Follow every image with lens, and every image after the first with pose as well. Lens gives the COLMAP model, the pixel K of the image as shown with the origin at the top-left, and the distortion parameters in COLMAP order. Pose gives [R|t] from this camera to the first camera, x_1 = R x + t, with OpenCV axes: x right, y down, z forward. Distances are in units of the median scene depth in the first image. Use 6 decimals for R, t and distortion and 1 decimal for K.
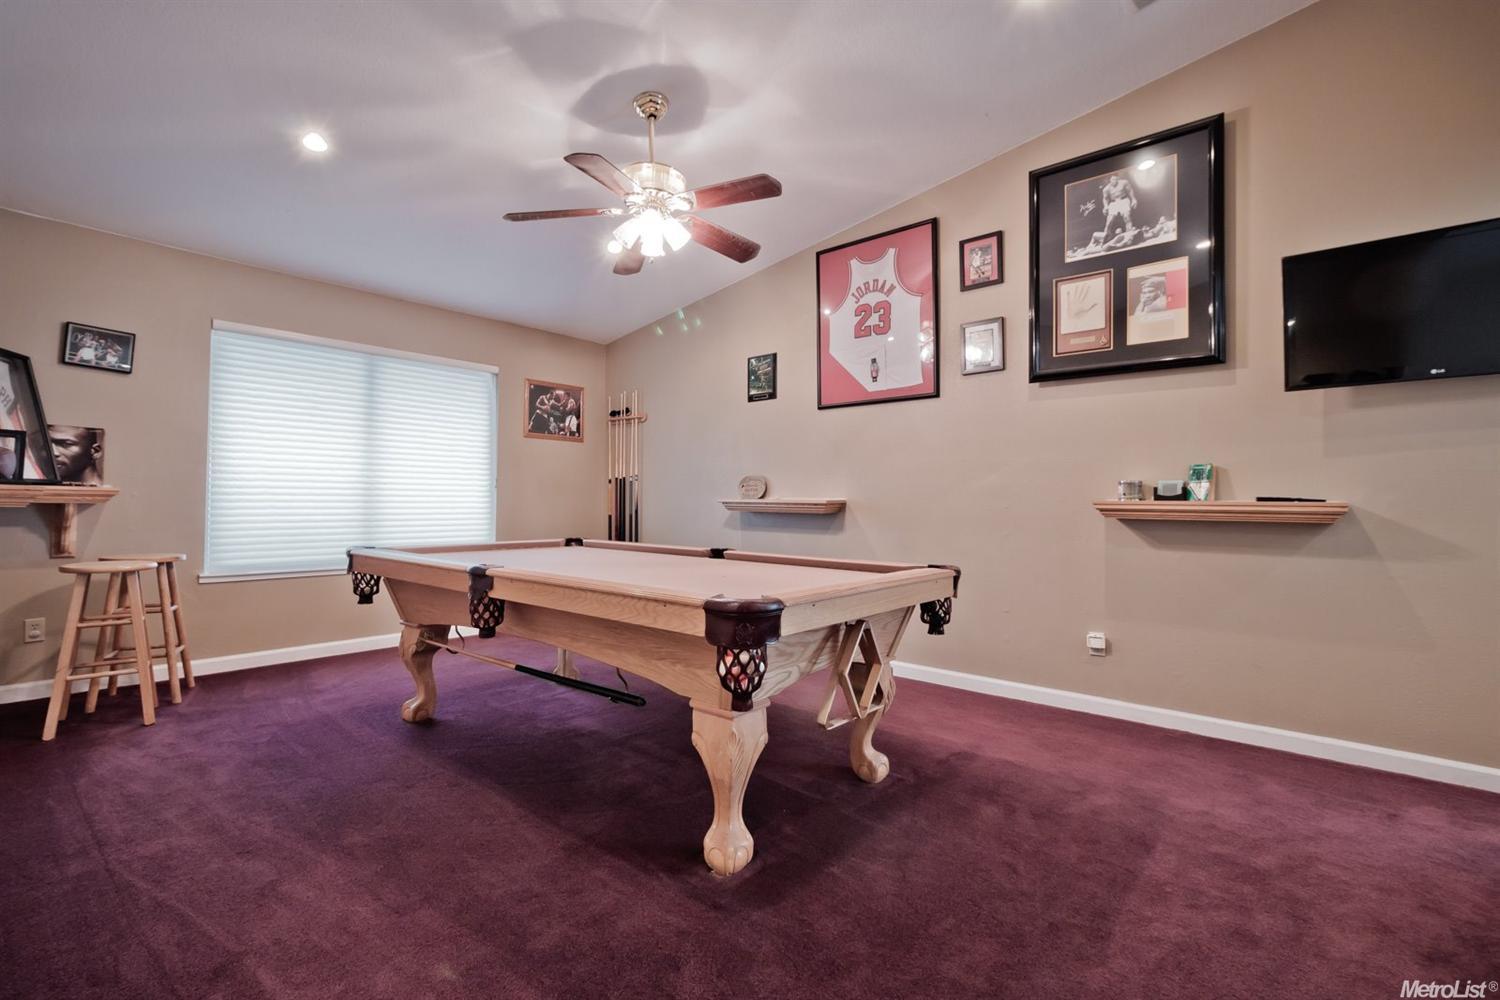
lens RADIAL K [[703.3, 0, 704.5], [0, 703.3, 477.3], [0, 0, 1]] dist [0.004331, 0.001267]
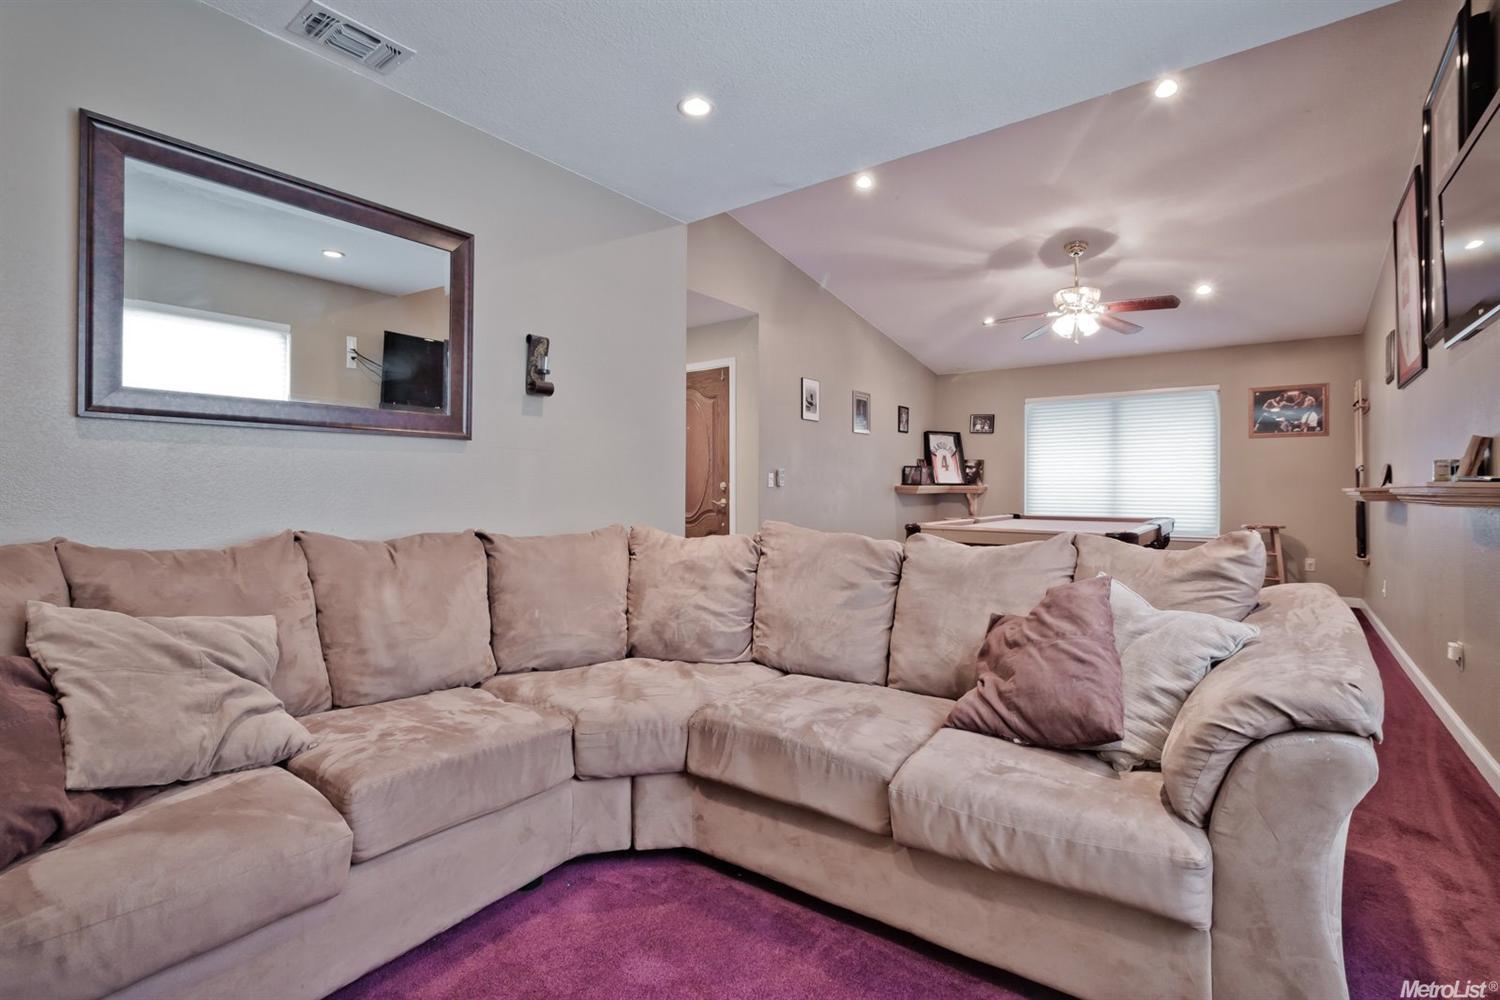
lens RADIAL K [[703.3, 0, 746.1], [0, 703.3, 489.7], [0, 0, 1]] dist [0.004331, 0.001267]
pose [[0.067477, -0.011698, -0.997652, 1.479502], [0.028908, 0.999534, -0.009765, 0.029427], [0.997302, -0.028181, 0.067784, 0.110052]]
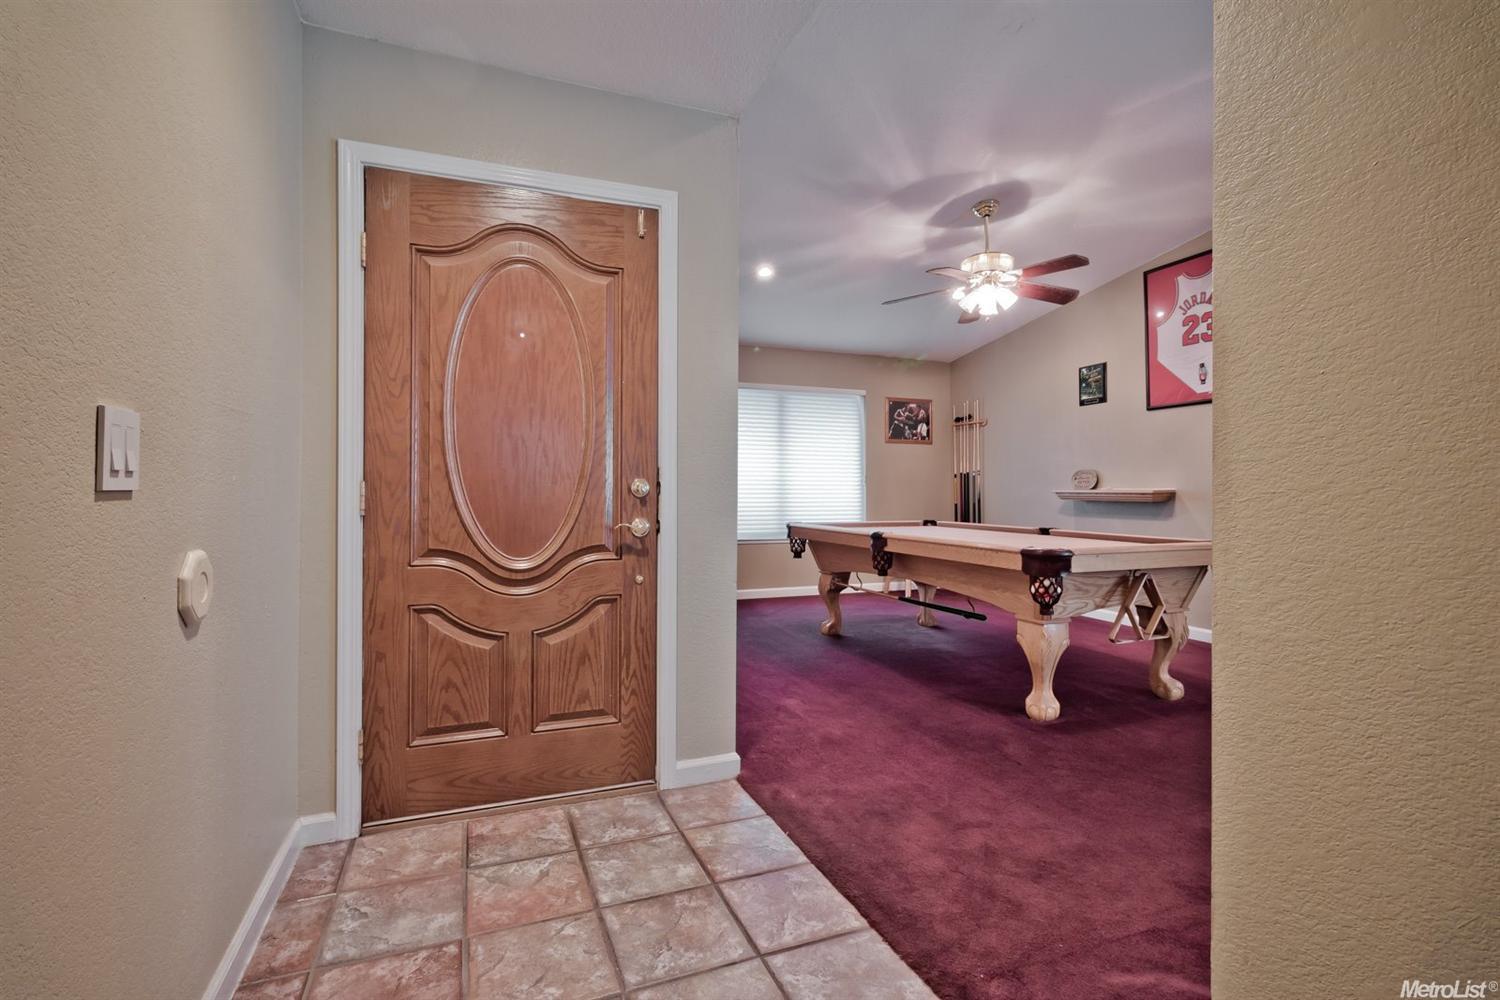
lens RADIAL K [[703.3, 0, 724.7], [0, 703.3, 481.5], [0, 0, 1]] dist [0.004331, 0.001267]
pose [[0.903146, -0.012215, -0.429159, 0.048652], [0.019840, 0.999715, 0.013297, -0.015639], [0.428875, -0.020524, 0.903131, -0.486607]]
